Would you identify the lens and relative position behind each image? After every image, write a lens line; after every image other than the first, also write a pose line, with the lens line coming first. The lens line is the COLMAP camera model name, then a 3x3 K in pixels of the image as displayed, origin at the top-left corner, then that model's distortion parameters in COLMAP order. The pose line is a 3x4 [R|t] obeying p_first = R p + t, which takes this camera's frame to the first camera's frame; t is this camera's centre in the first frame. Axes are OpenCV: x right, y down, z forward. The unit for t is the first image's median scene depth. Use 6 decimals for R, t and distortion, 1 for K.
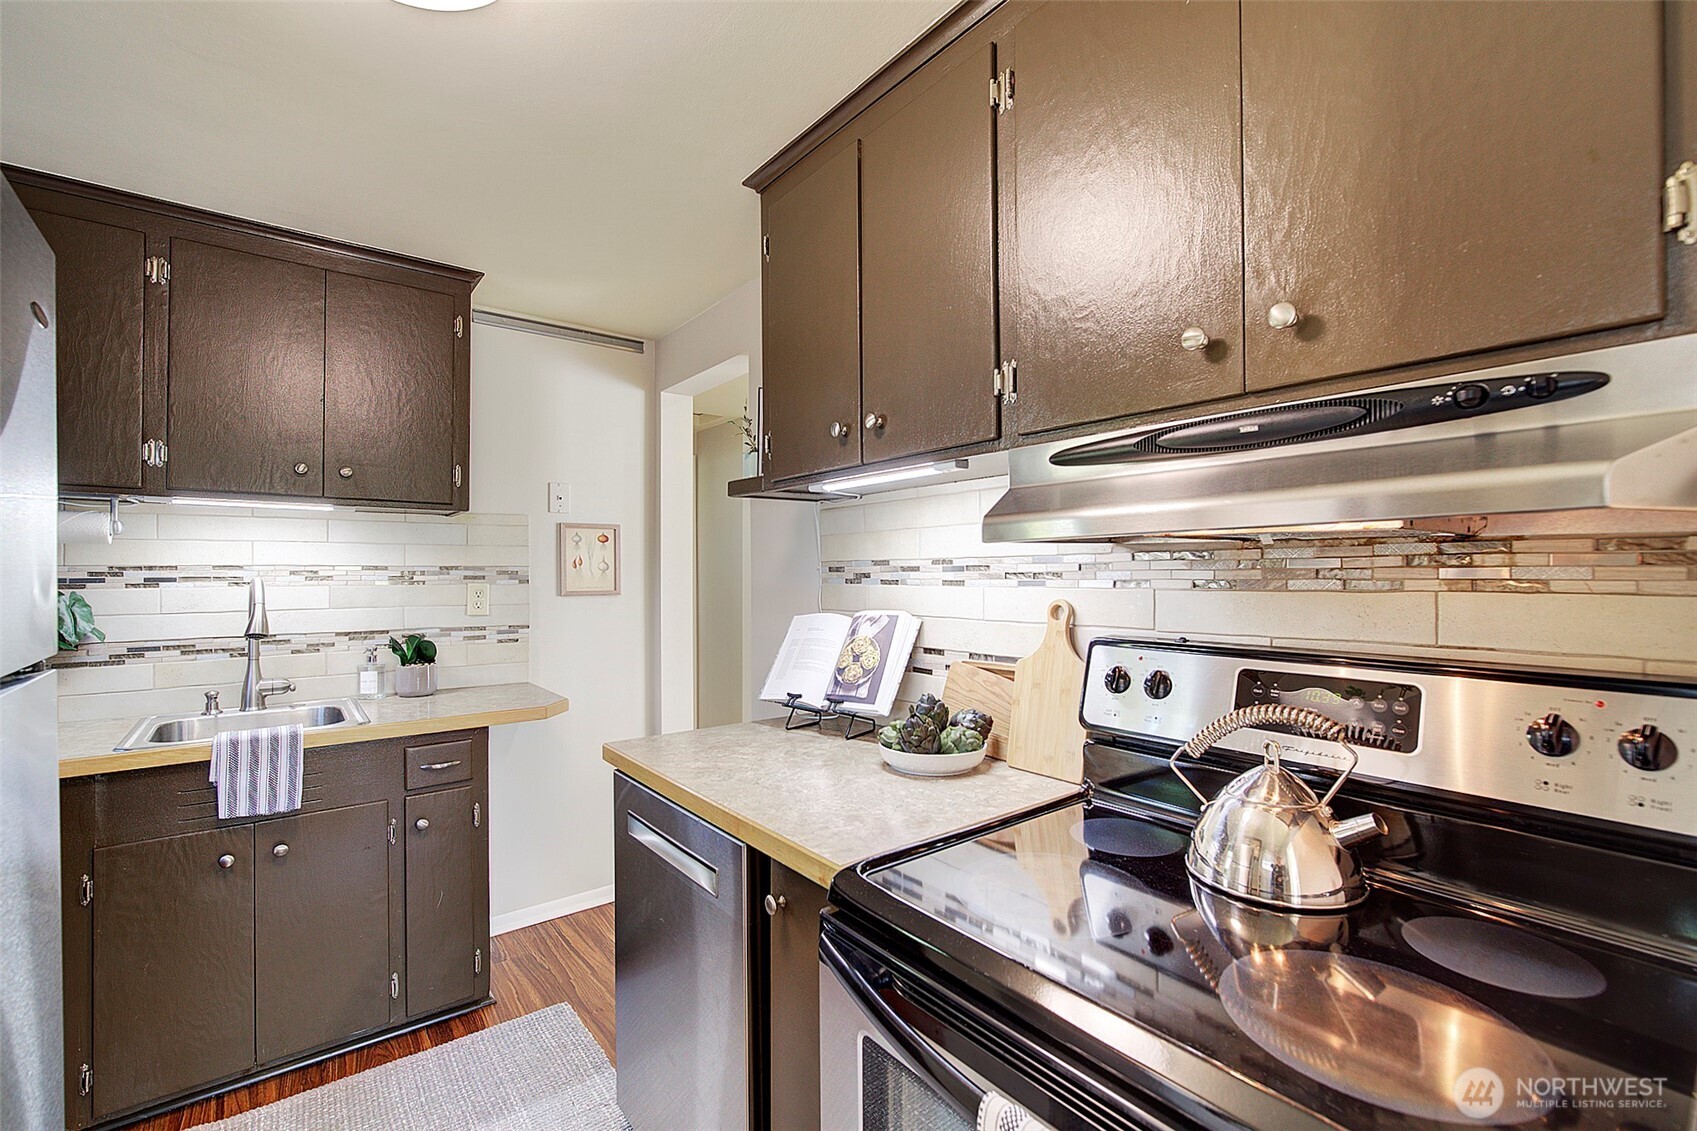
lens RADIAL K [[731.8, 0, 849.8], [0, 731.8, 569.5], [0, 0, 1]] dist [-0.009389, 0.001710]
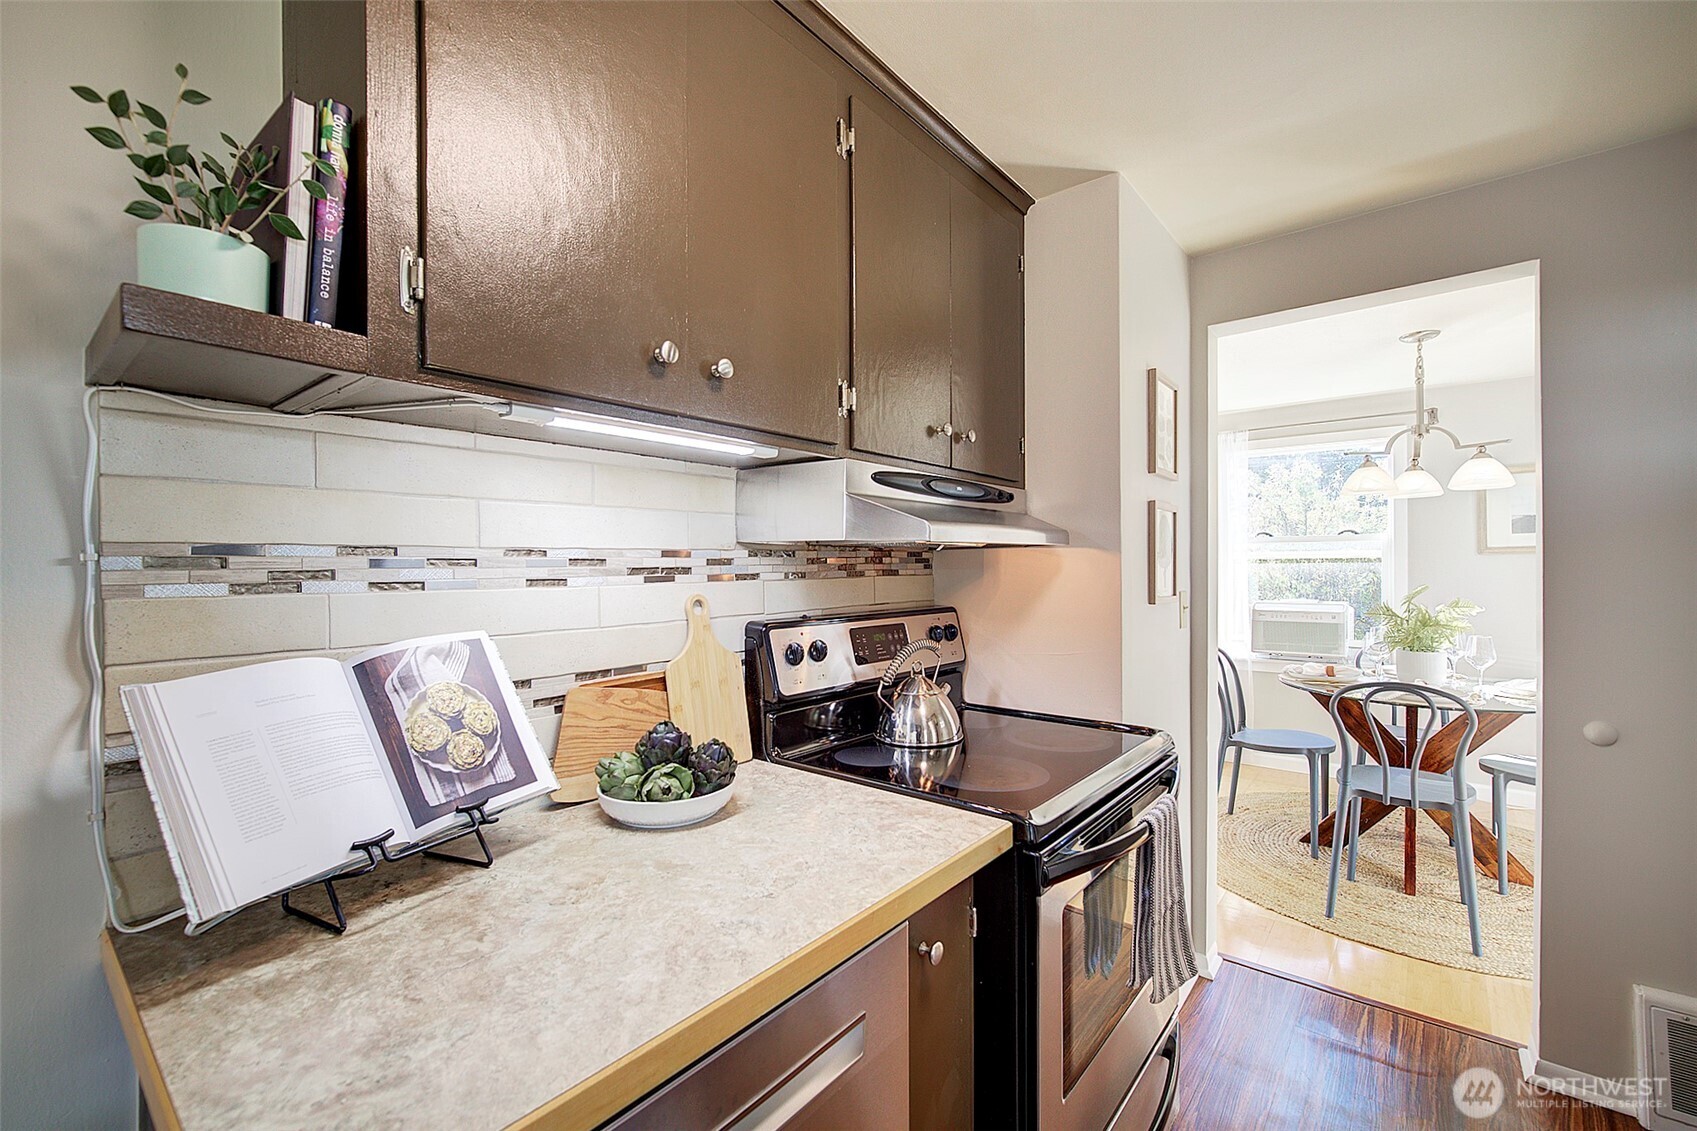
lens RADIAL K [[731.8, 0, 849.6], [0, 731.8, 559.6], [0, 0, 1]] dist [-0.009389, 0.001710]
pose [[-0.233721, 0.013958, 0.972204, -0.524416], [0.003359, 0.999903, -0.013548, 0.005936], [-0.972298, 0.000099, -0.233745, 0.740151]]
